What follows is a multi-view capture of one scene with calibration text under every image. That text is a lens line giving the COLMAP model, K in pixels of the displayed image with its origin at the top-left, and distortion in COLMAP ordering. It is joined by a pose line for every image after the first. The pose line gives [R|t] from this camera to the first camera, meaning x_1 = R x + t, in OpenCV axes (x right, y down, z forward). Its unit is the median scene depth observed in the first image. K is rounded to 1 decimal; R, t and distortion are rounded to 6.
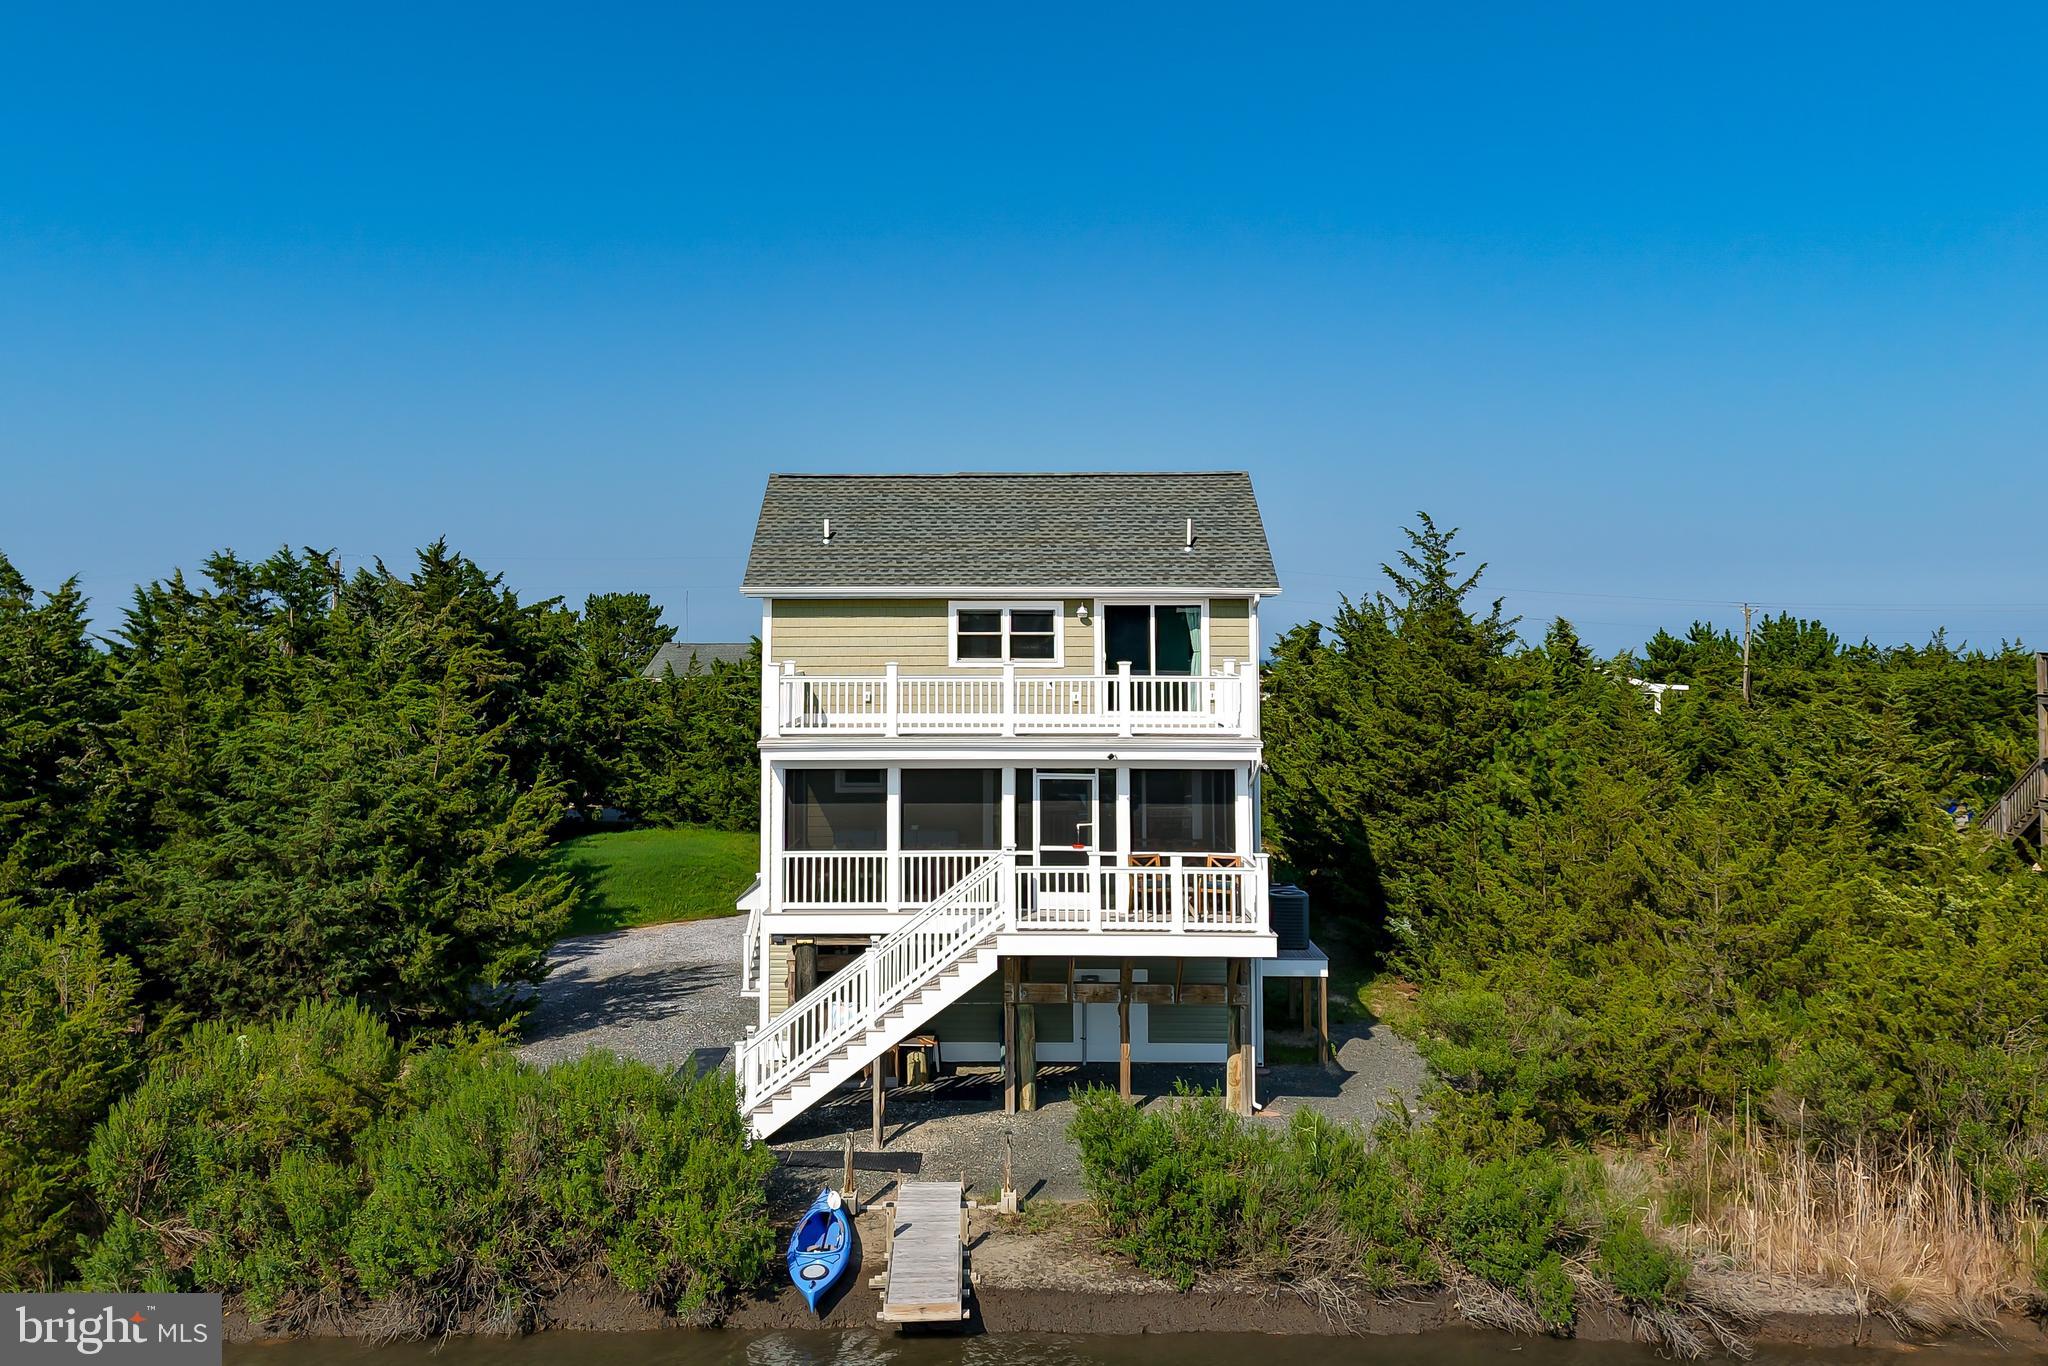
lens RADIAL K [[1725.3, 0, 977.8], [0, 1725.3, 643.5], [0, 0, 1]] dist [0.046654, -0.001533]
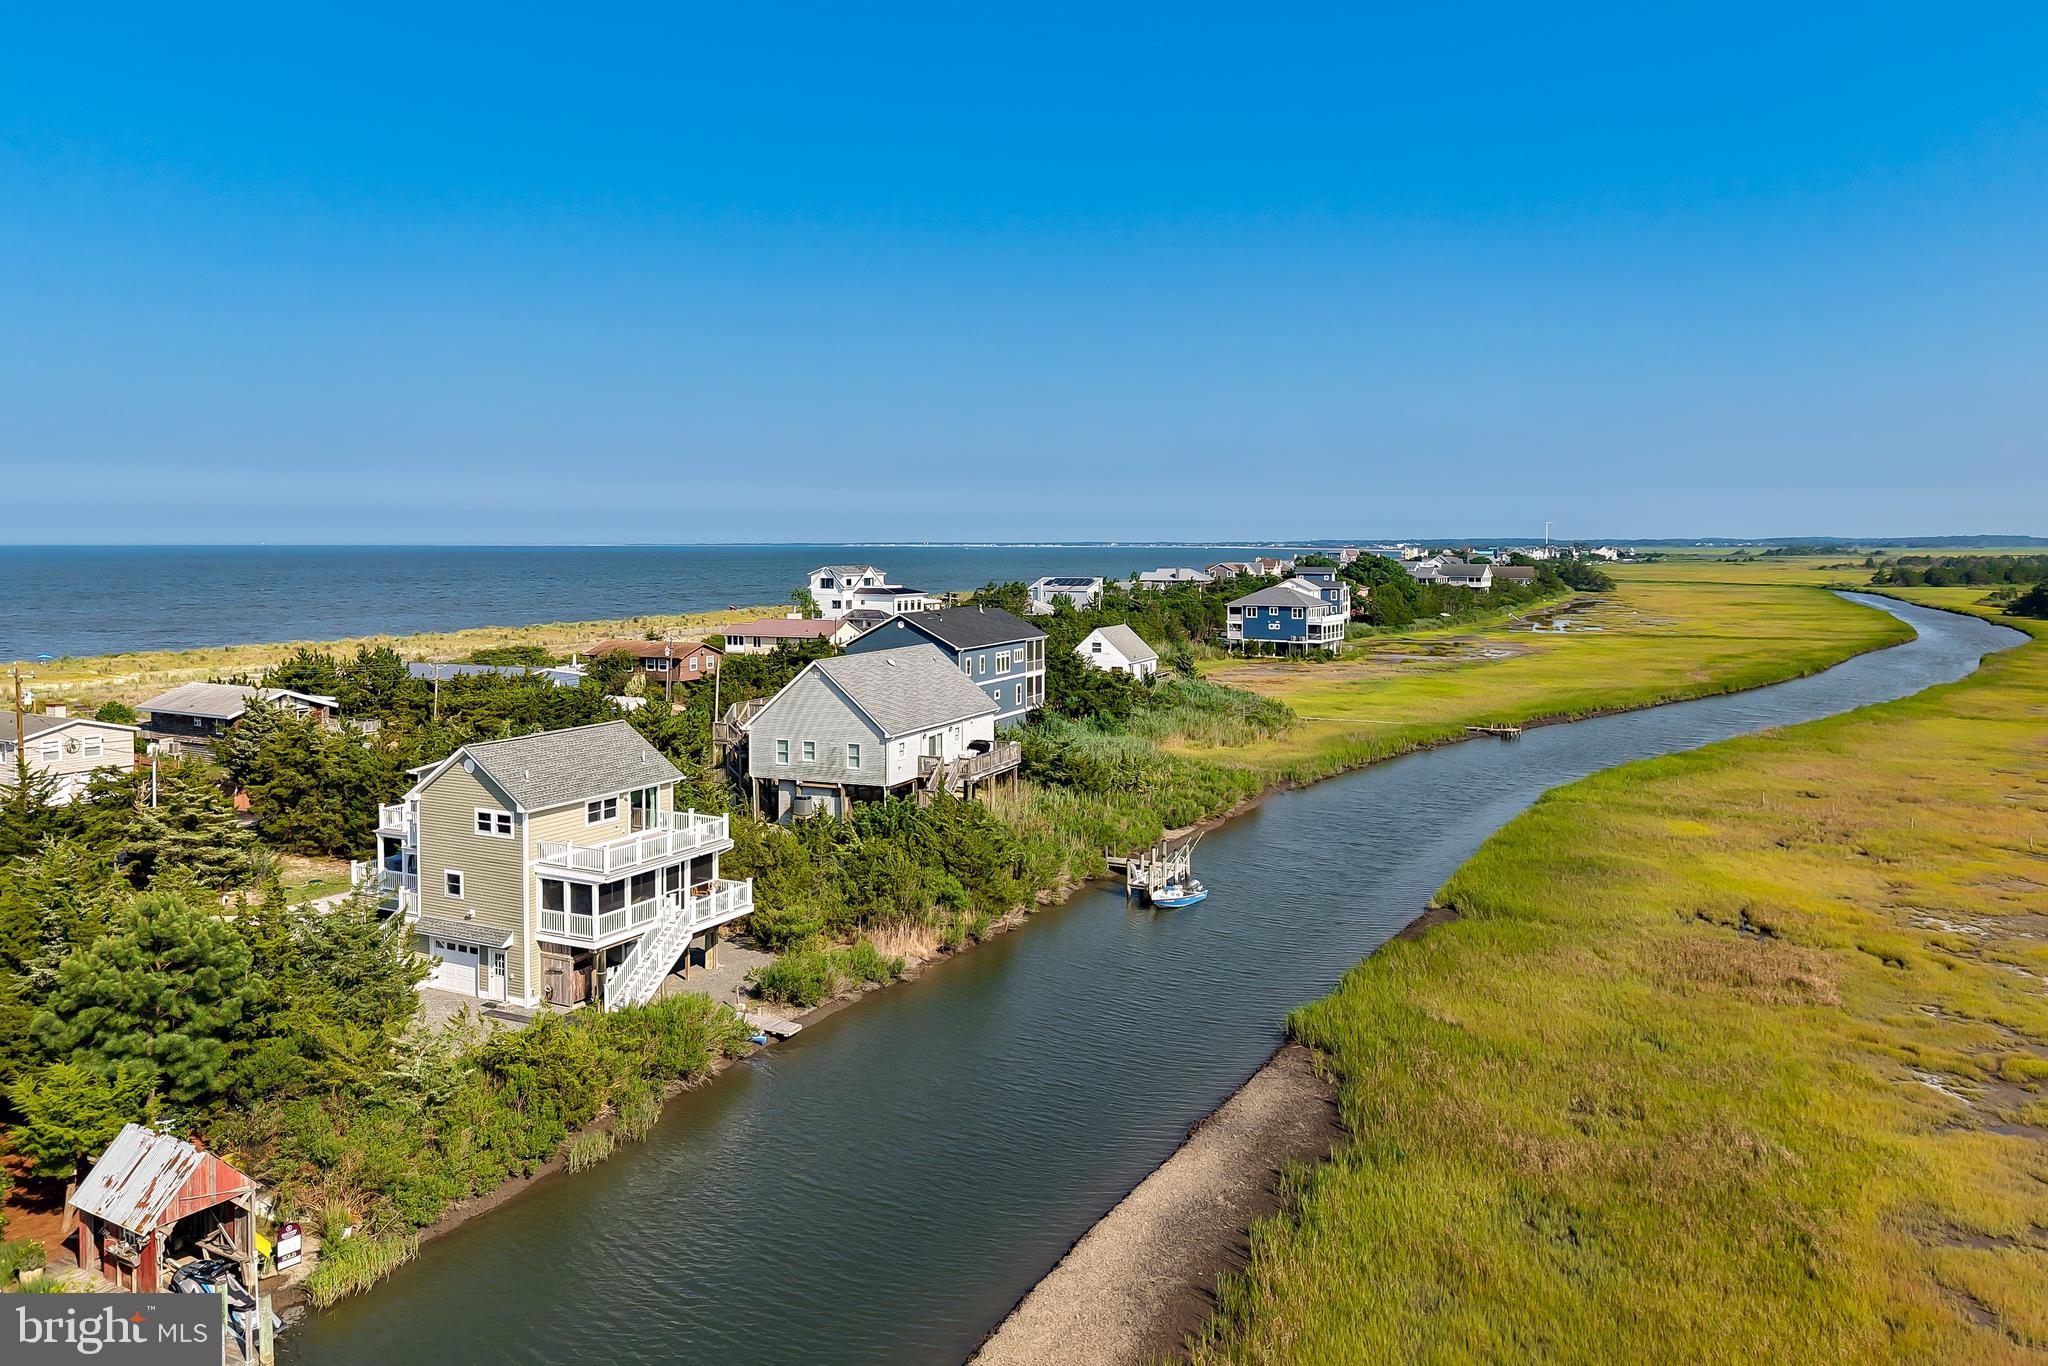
lens RADIAL K [[1455.4, 0, 1025.0], [0, 1455.4, 604.6], [0, 0, 1]] dist [0.080181, -0.100562]
pose [[0.461711, -0.041382, 0.886065, -1.554069], [-0.002368, 0.998850, 0.047884, -0.401586], [-0.887027, -0.024207, 0.461082, -0.497986]]
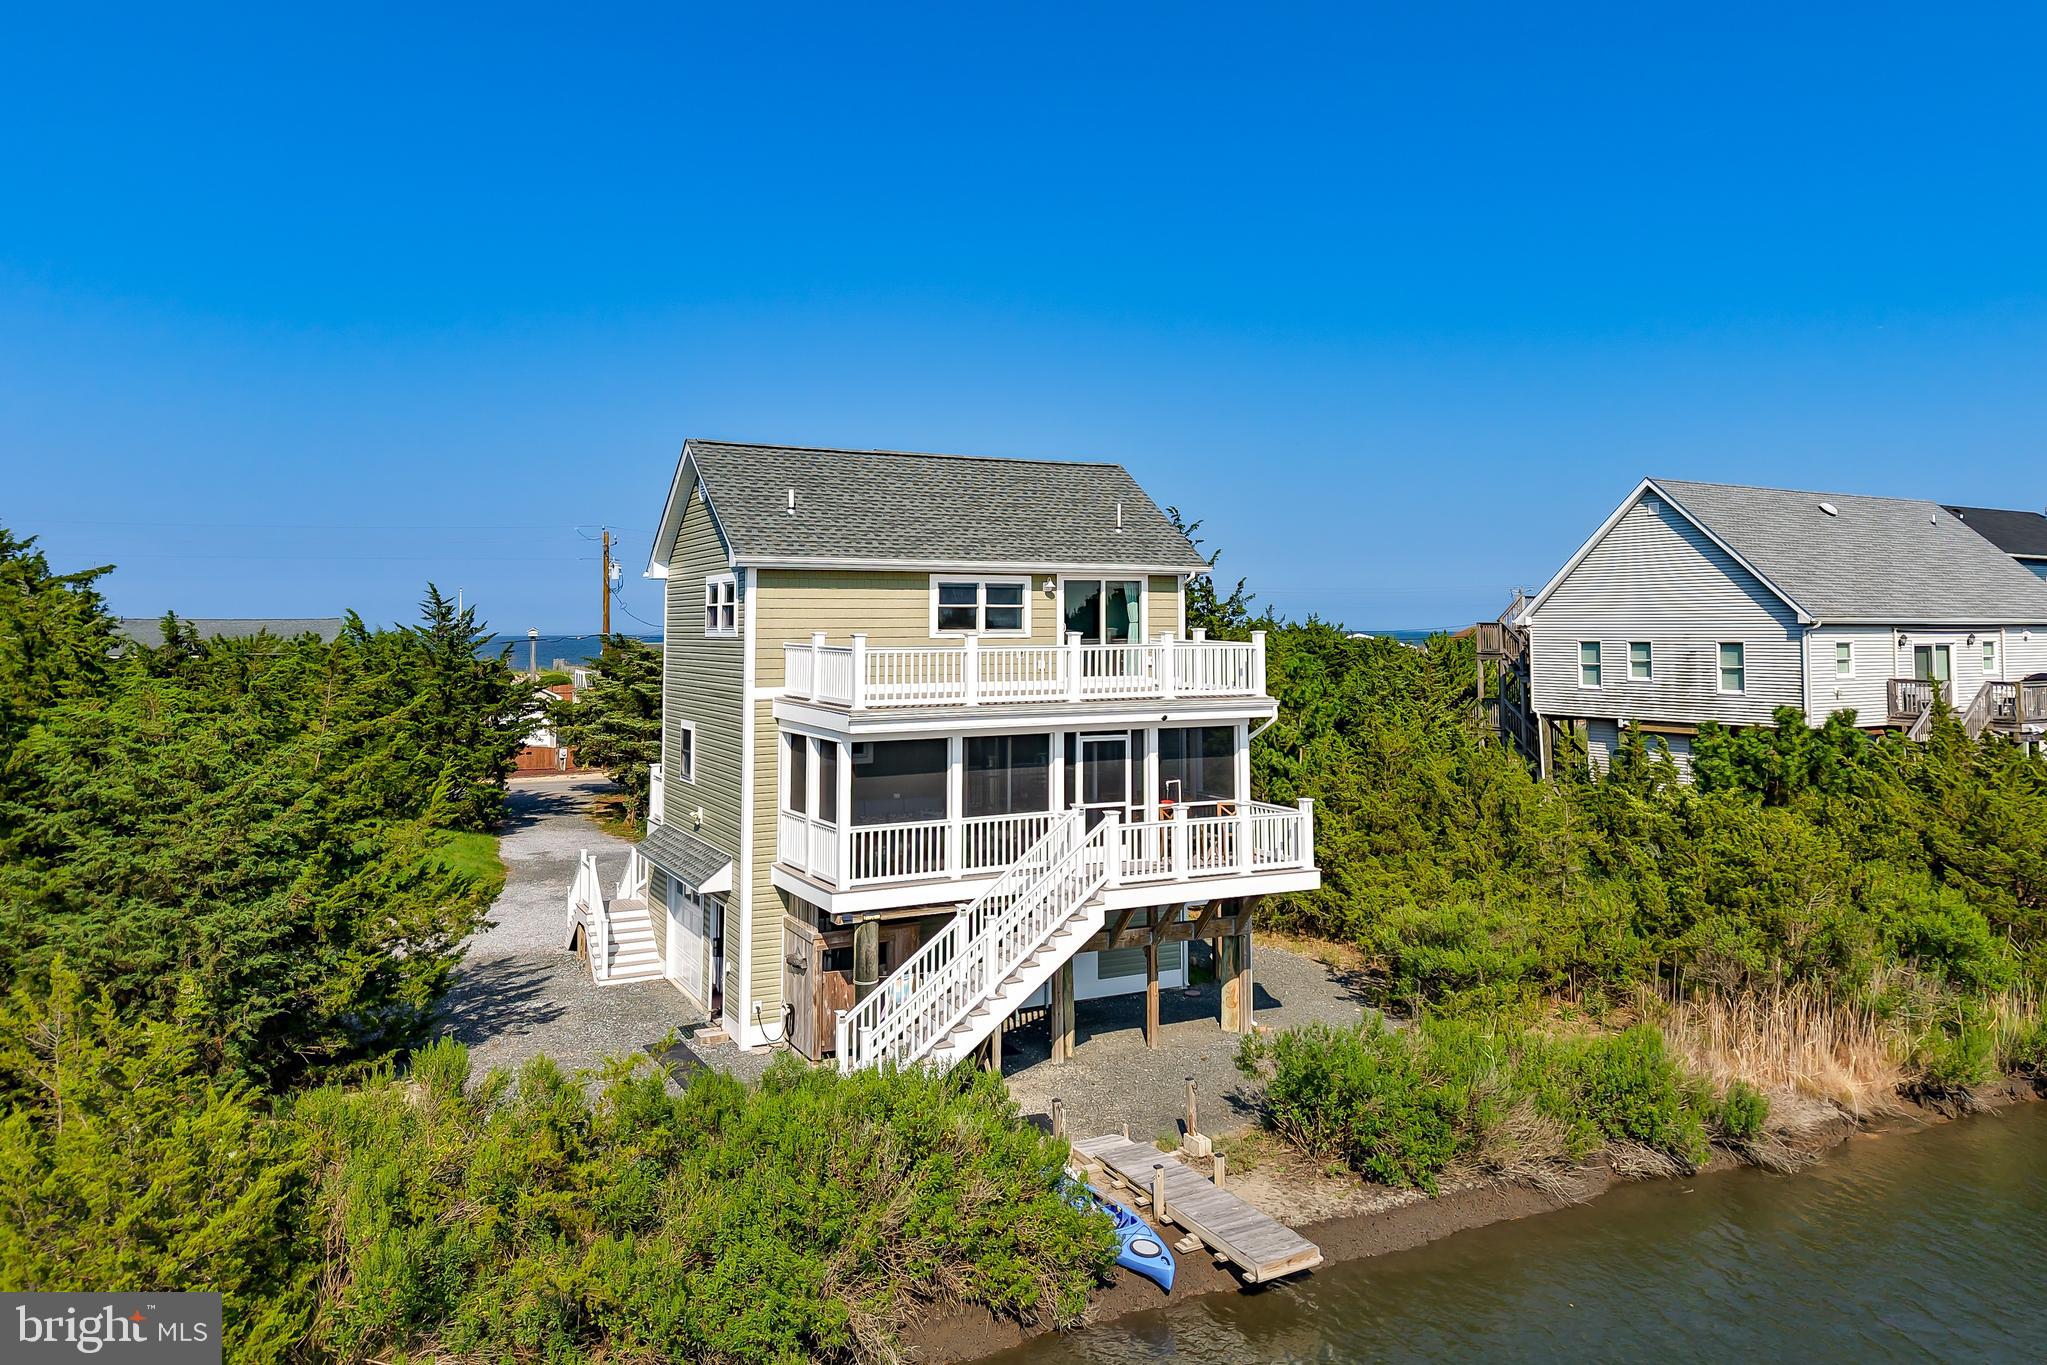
lens RADIAL K [[1481.9, 0, 1097.6], [0, 1481.9, 571.8], [0, 0, 1]] dist [0.039267, -0.008057]
pose [[0.880232, 0.013015, 0.474365, -0.352070], [0.002942, 0.999455, -0.032882, 0.003353], [-0.474535, 0.030340, 0.879714, 0.167975]]
